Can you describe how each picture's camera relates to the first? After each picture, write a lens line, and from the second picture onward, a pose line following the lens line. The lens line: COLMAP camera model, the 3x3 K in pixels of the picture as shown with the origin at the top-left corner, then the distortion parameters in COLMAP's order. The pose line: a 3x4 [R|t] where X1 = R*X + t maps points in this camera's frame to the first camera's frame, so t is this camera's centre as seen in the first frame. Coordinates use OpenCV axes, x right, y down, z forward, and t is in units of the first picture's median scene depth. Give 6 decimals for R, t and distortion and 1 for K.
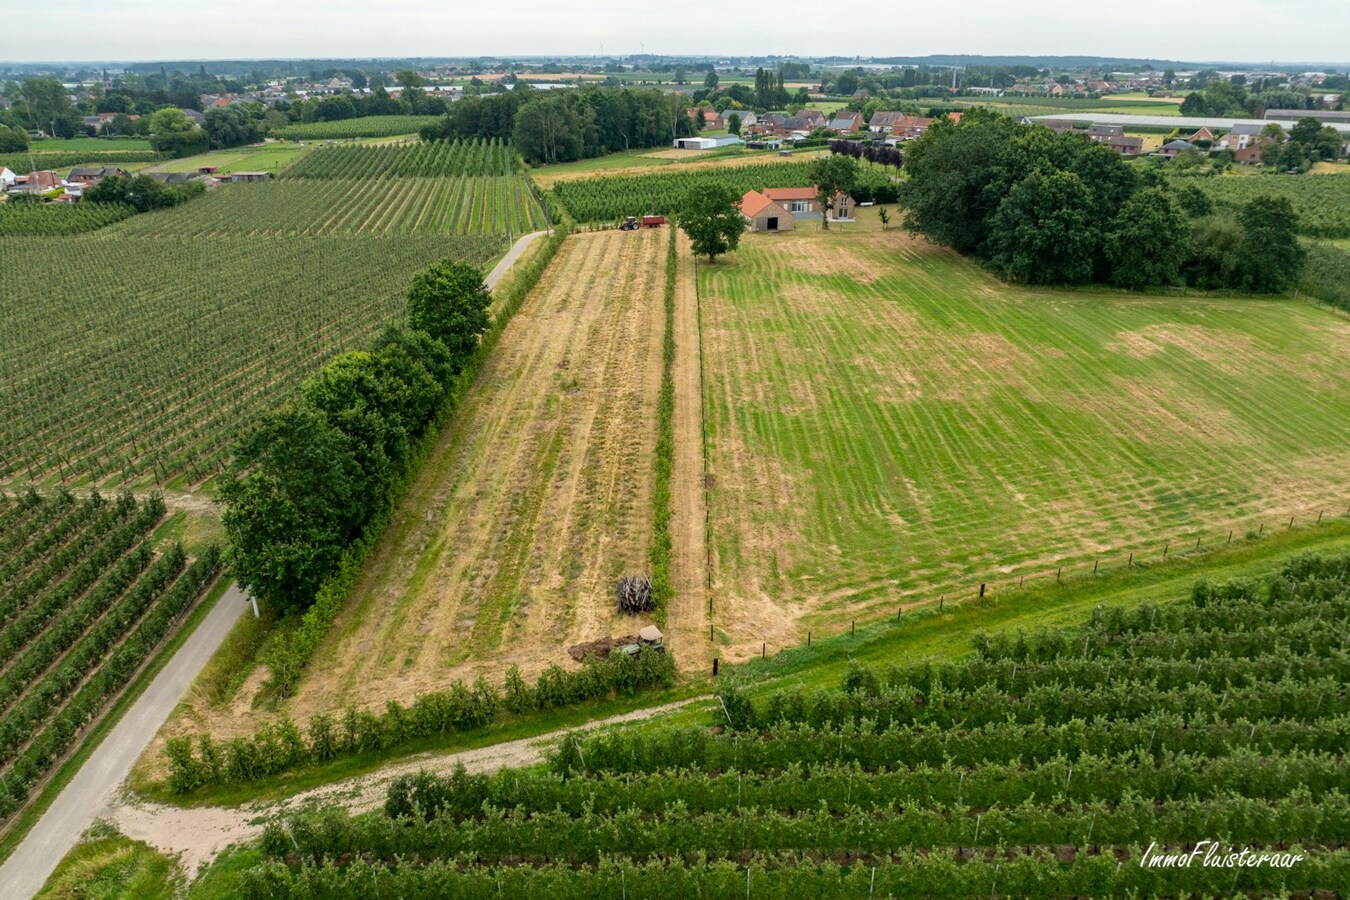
lens RADIAL K [[947.9, 0, 677.5], [0, 947.9, 434.5], [0, 0, 1]] dist [-0.029641, -0.005712]
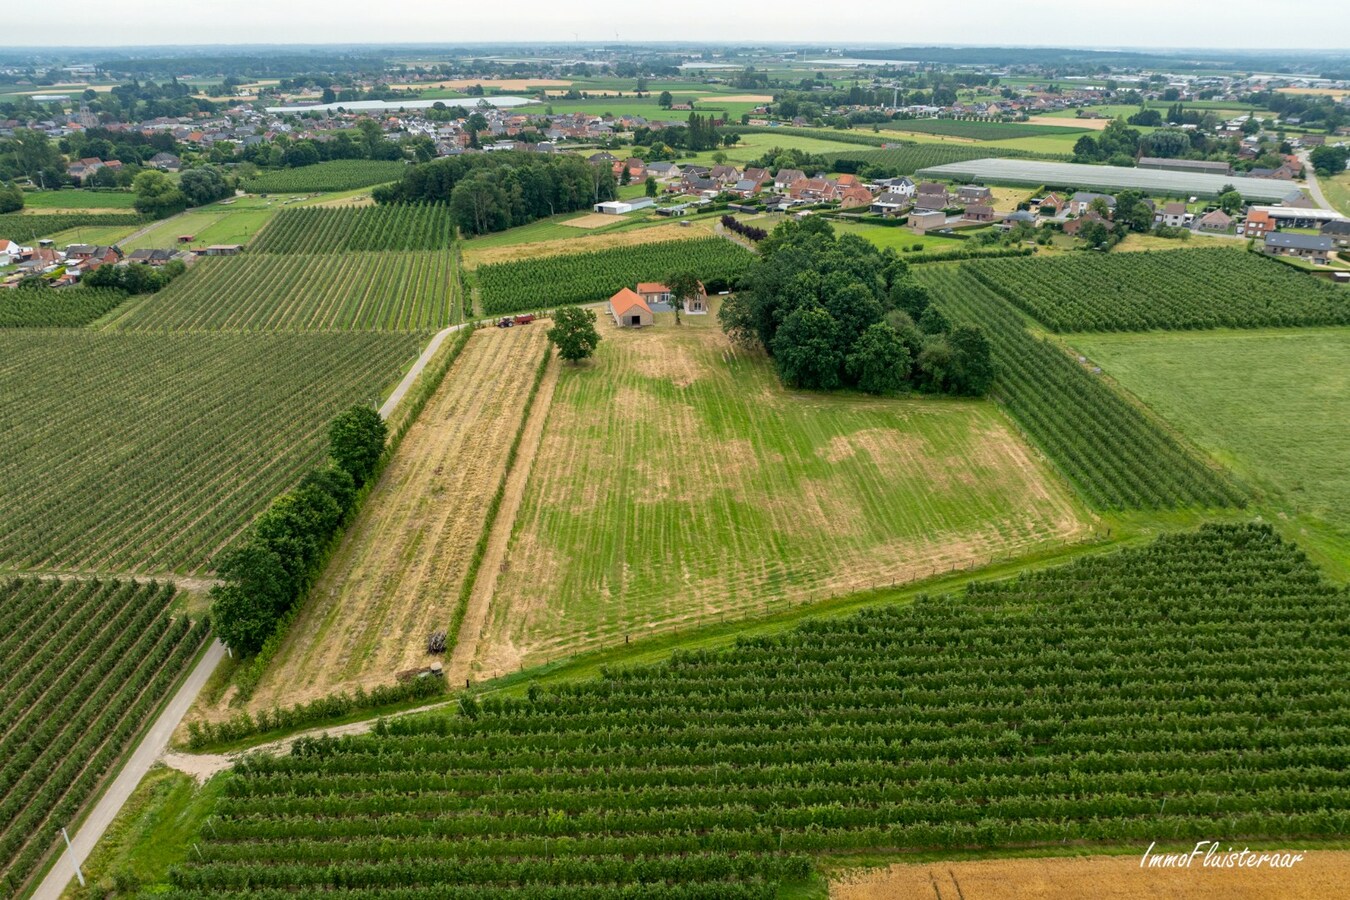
lens RADIAL K [[936.0, 0, 675.0], [0, 936.0, 450.0], [0, 0, 1]] dist [-0.034692, -0.002128]
pose [[0.999731, -0.006312, 0.022303, 0.309818], [0.005697, 0.999605, 0.027530, -0.206689], [-0.022468, -0.027395, 0.999372, -0.661981]]
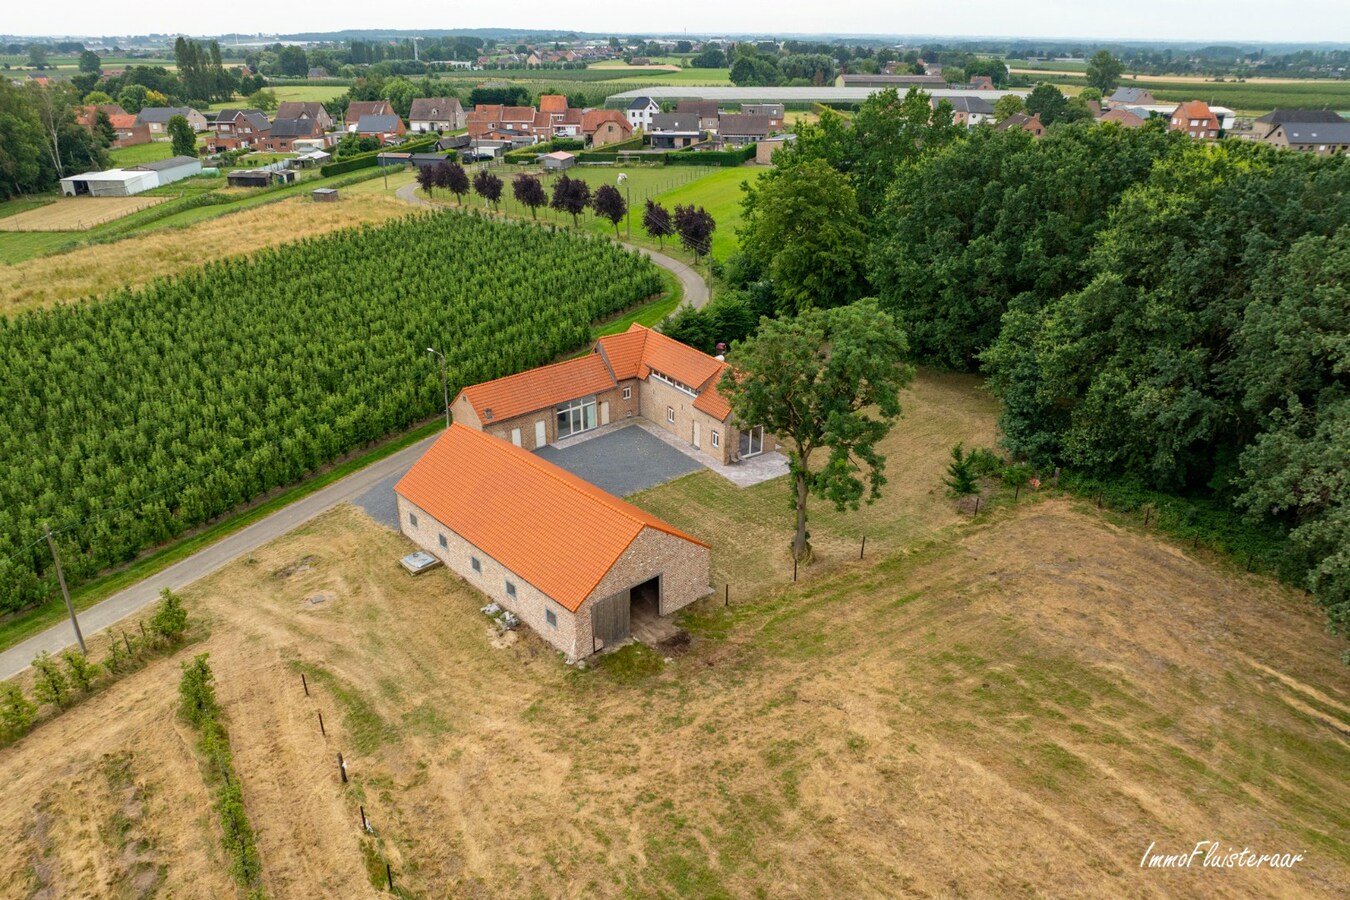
lens RADIAL K [[992.8, 0, 675.0], [0, 992.8, 450.0], [0, 0, 1]] dist [-0.071829, 0.053570]
pose [[0.851668, -0.208053, 0.481014, -0.018781], [0.197293, 0.977584, 0.073514, -0.699503], [-0.485527, 0.032291, 0.873625, 1.939092]]
